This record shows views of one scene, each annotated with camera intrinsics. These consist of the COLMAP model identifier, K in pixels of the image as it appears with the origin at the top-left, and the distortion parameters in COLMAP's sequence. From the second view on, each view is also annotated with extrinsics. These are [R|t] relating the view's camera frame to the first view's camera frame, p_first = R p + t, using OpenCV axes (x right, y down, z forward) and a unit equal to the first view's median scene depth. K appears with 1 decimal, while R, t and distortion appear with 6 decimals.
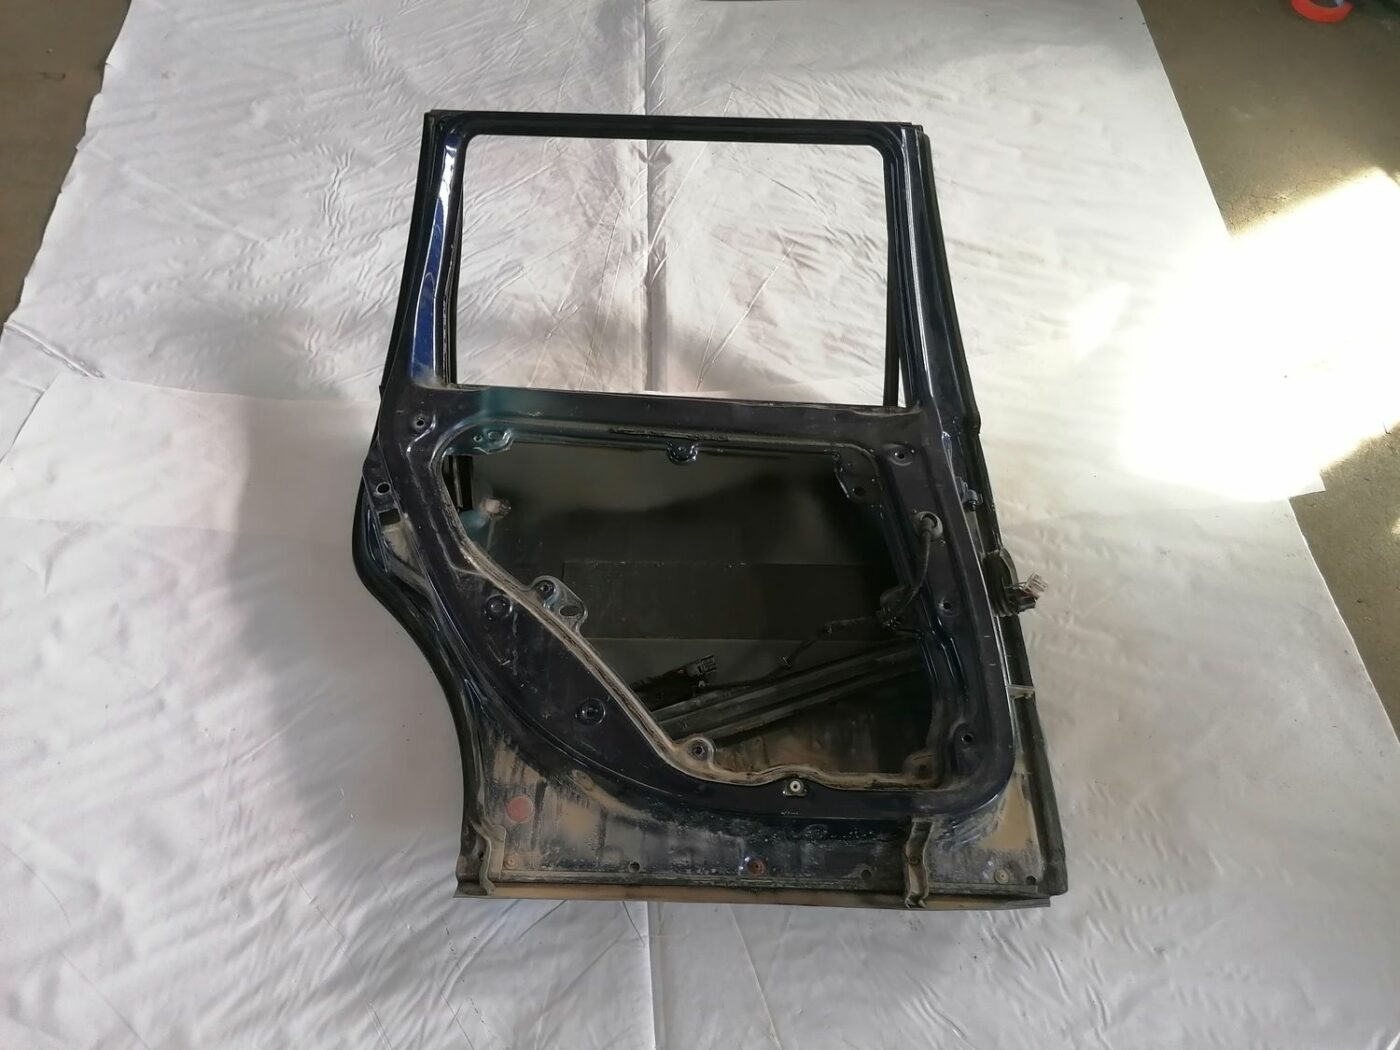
lens RADIAL K [[1157.1, 0, 695.6], [0, 1157.1, 457.2], [0, 0, 1]] dist [0.038192, -0.147404]
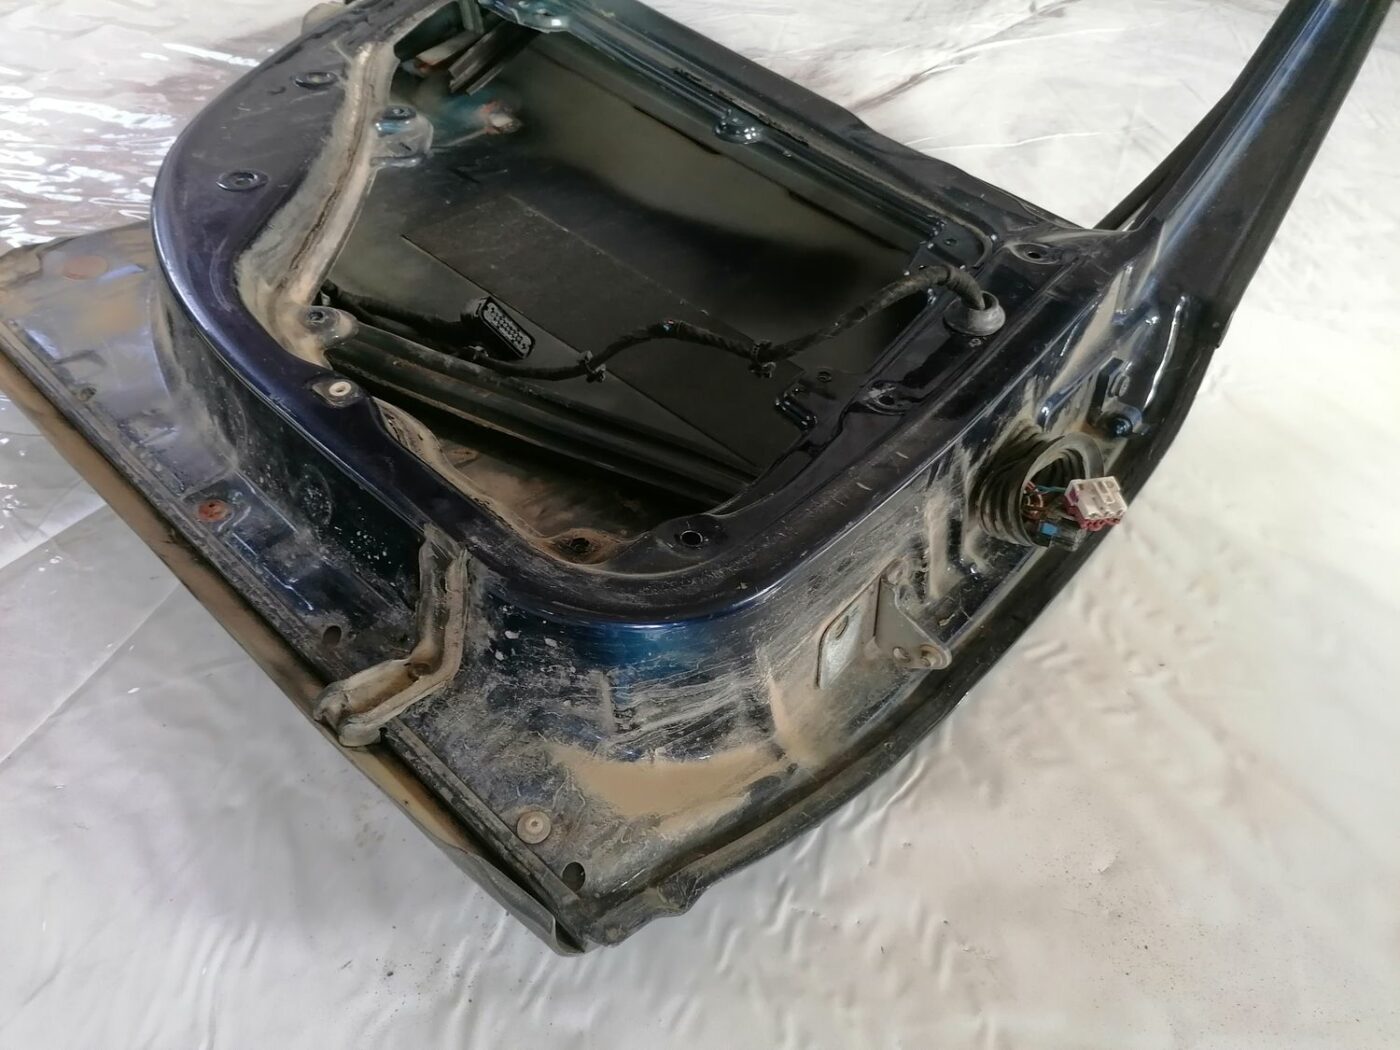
lens RADIAL K [[1157.1, 0, 695.6], [0, 1157.1, 457.2], [0, 0, 1]] dist [0.038192, -0.147404]
pose [[0.745900, 0.477899, -0.463945, 0.420256], [-0.578891, 0.809651, -0.096699, 0.257366], [0.329421, 0.340702, 0.880570, 0.604150]]
